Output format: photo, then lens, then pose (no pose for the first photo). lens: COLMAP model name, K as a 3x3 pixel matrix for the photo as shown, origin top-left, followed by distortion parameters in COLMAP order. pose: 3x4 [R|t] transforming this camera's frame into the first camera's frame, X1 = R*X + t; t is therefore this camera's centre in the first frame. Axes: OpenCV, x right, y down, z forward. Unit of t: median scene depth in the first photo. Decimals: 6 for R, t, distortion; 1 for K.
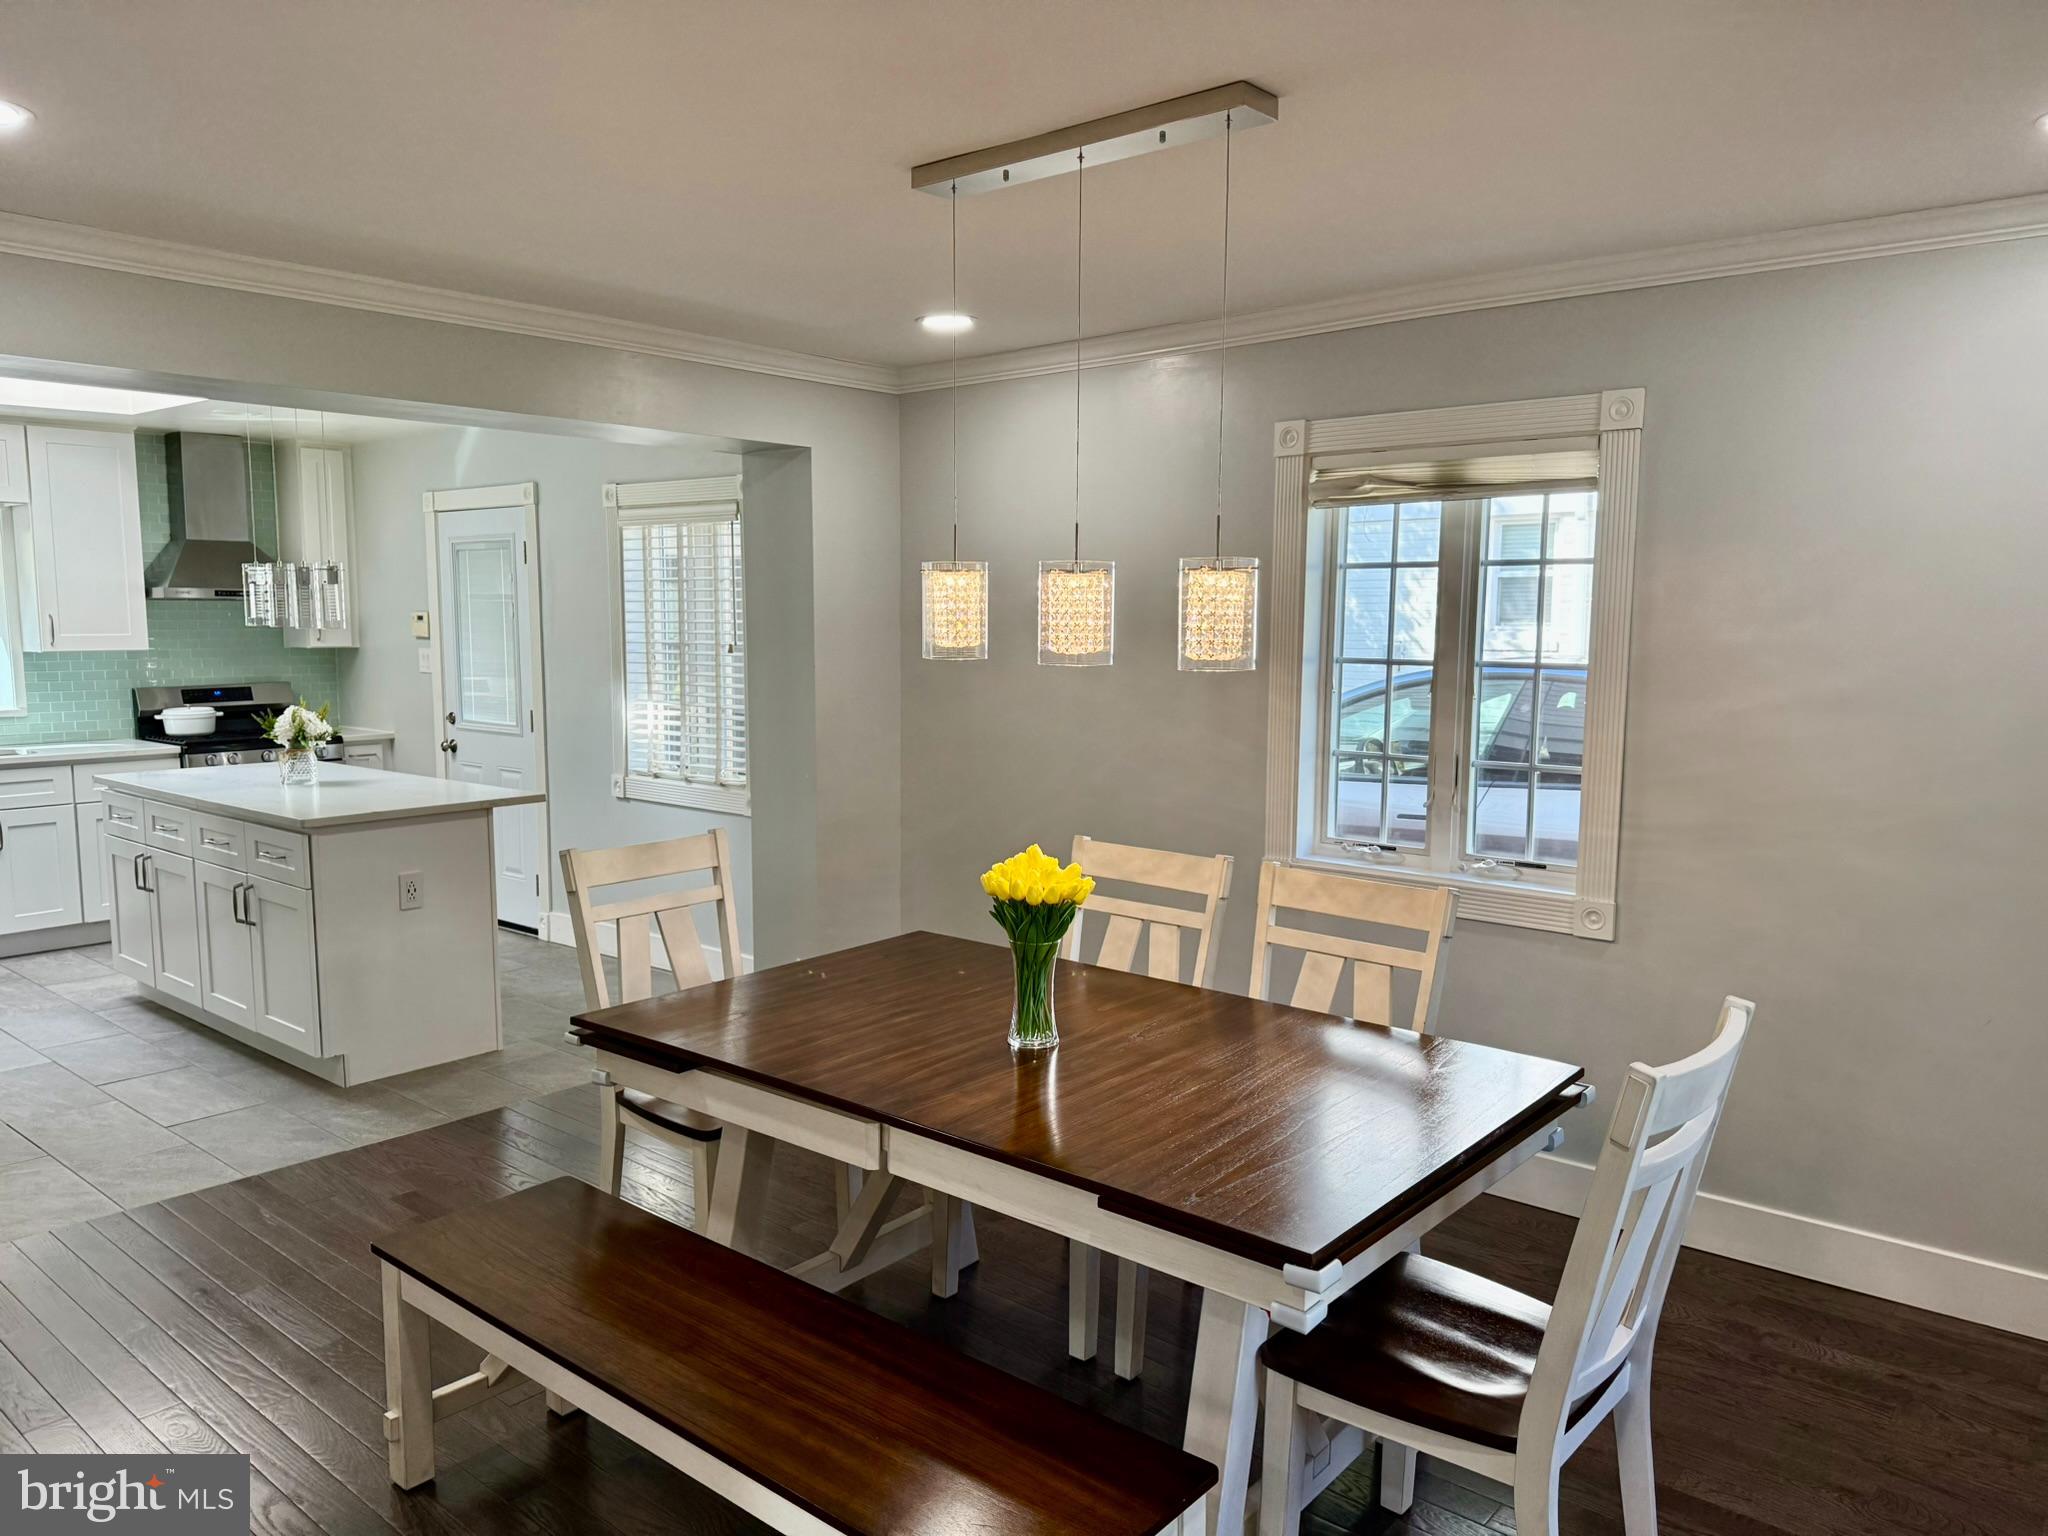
lens RADIAL K [[1435.4, 0, 1005.5], [0, 1435.4, 753.6], [0, 0, 1]] dist [0.066310, -0.083276]
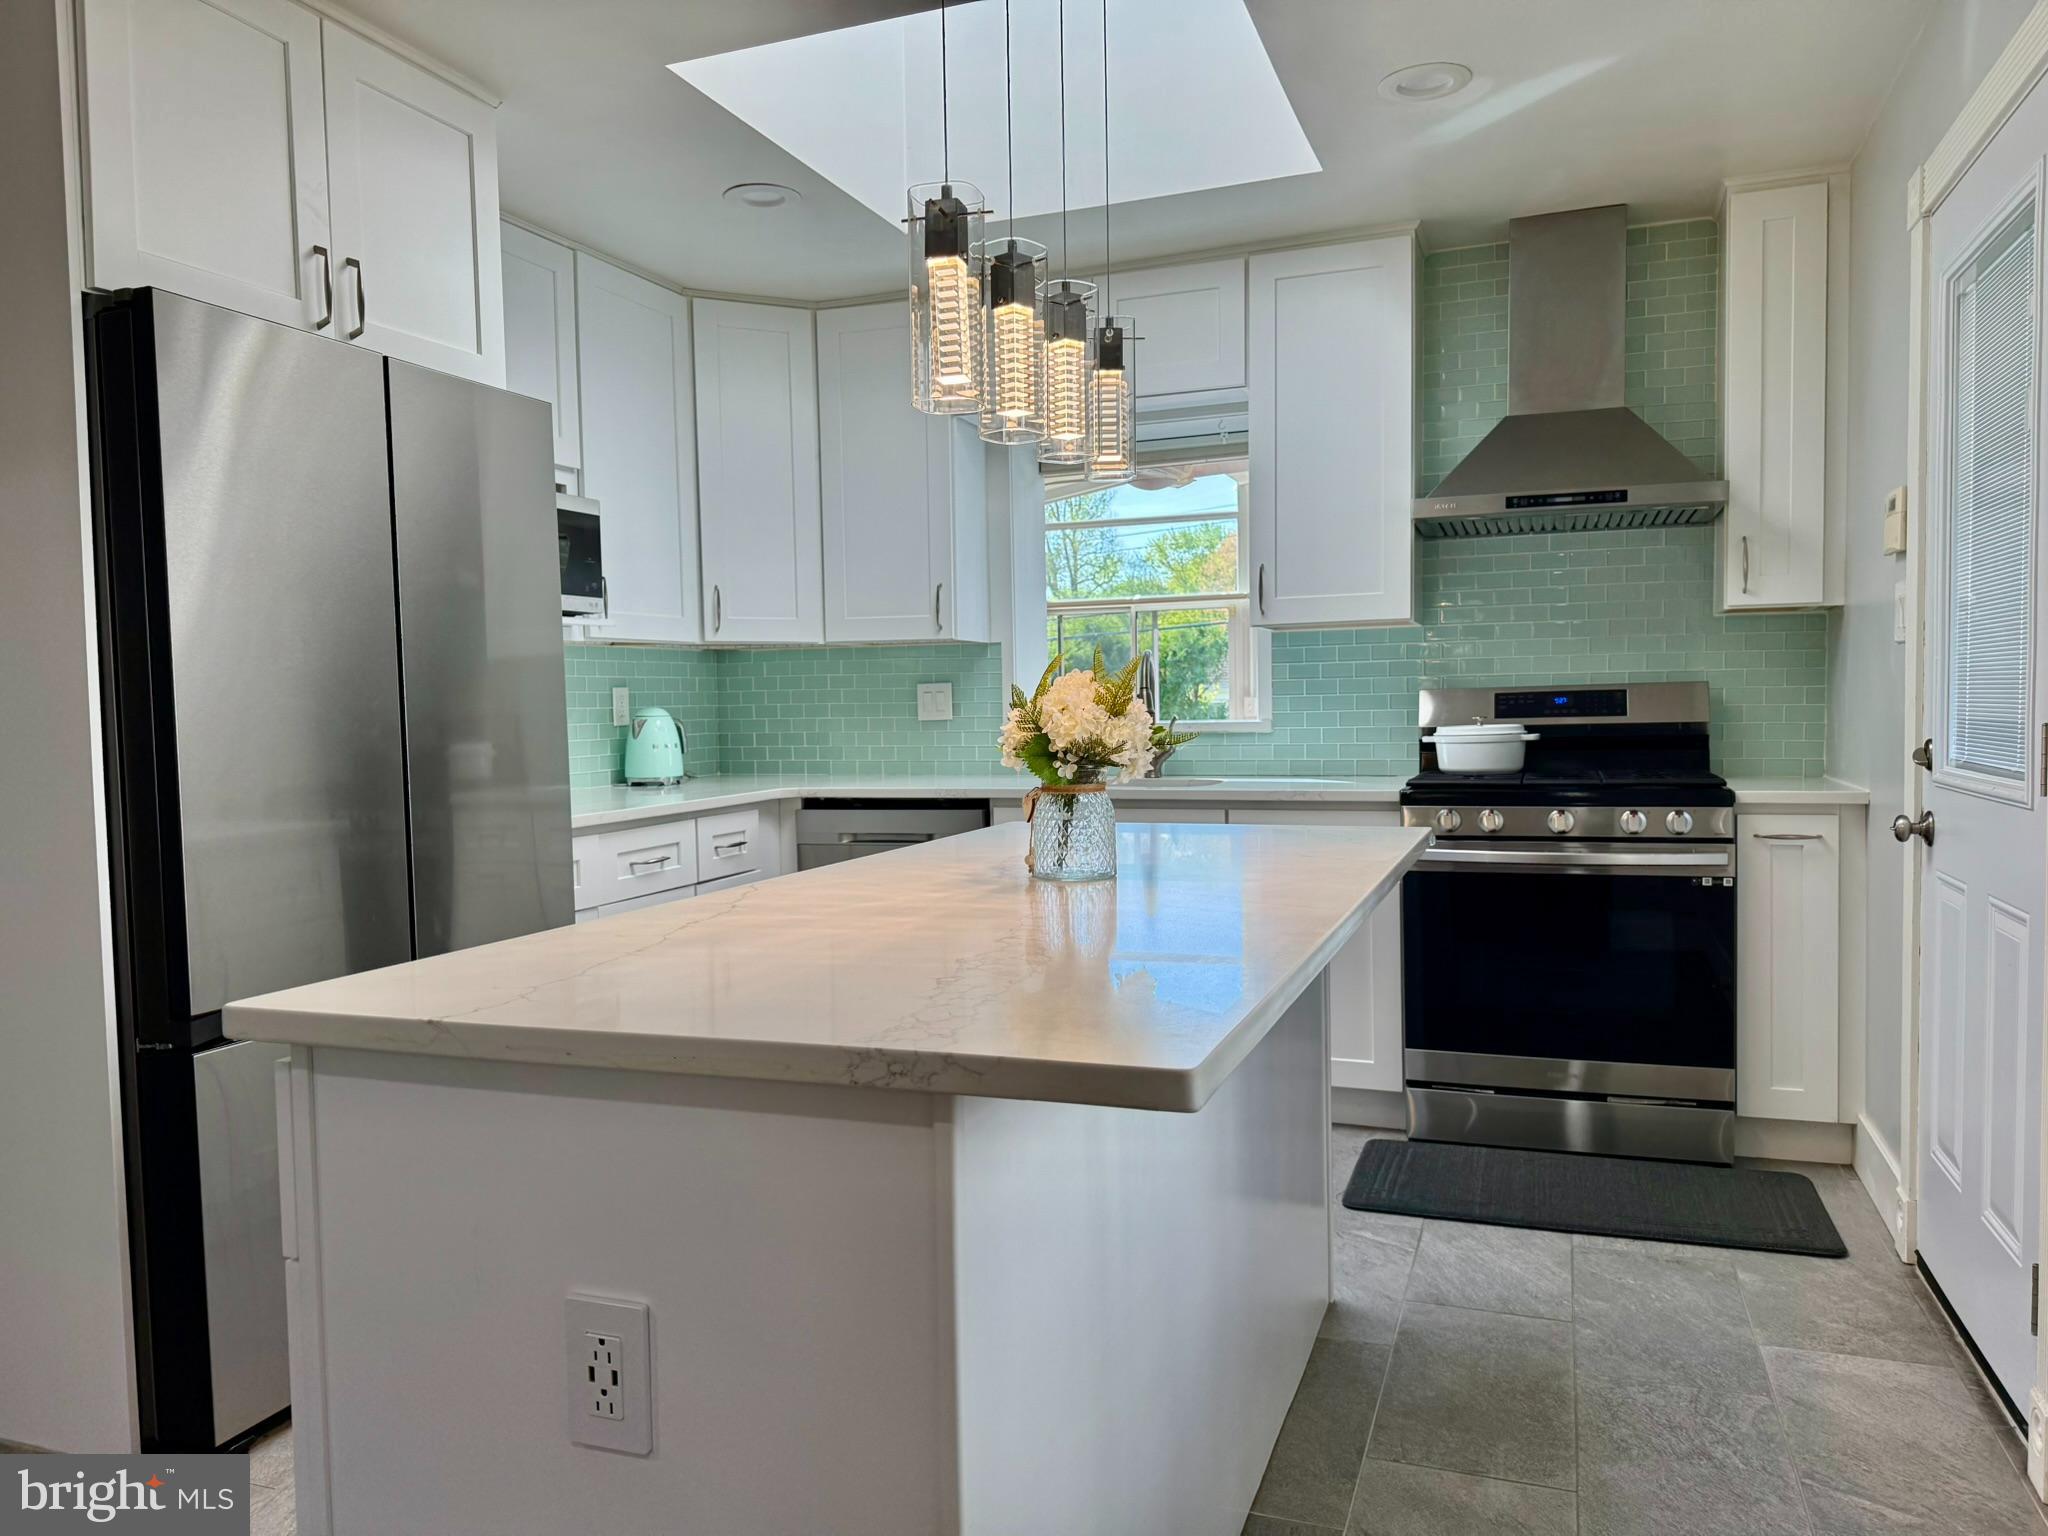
lens RADIAL K [[1435.4, 0, 1025.1], [0, 1435.4, 769.0], [0, 0, 1]] dist [0.066310, -0.083276]
pose [[0.354044, 0.035647, -0.934549, -0.117374], [-0.072343, 0.997323, 0.010635, -0.008251], [0.932427, 0.063842, 0.355675, 0.676285]]
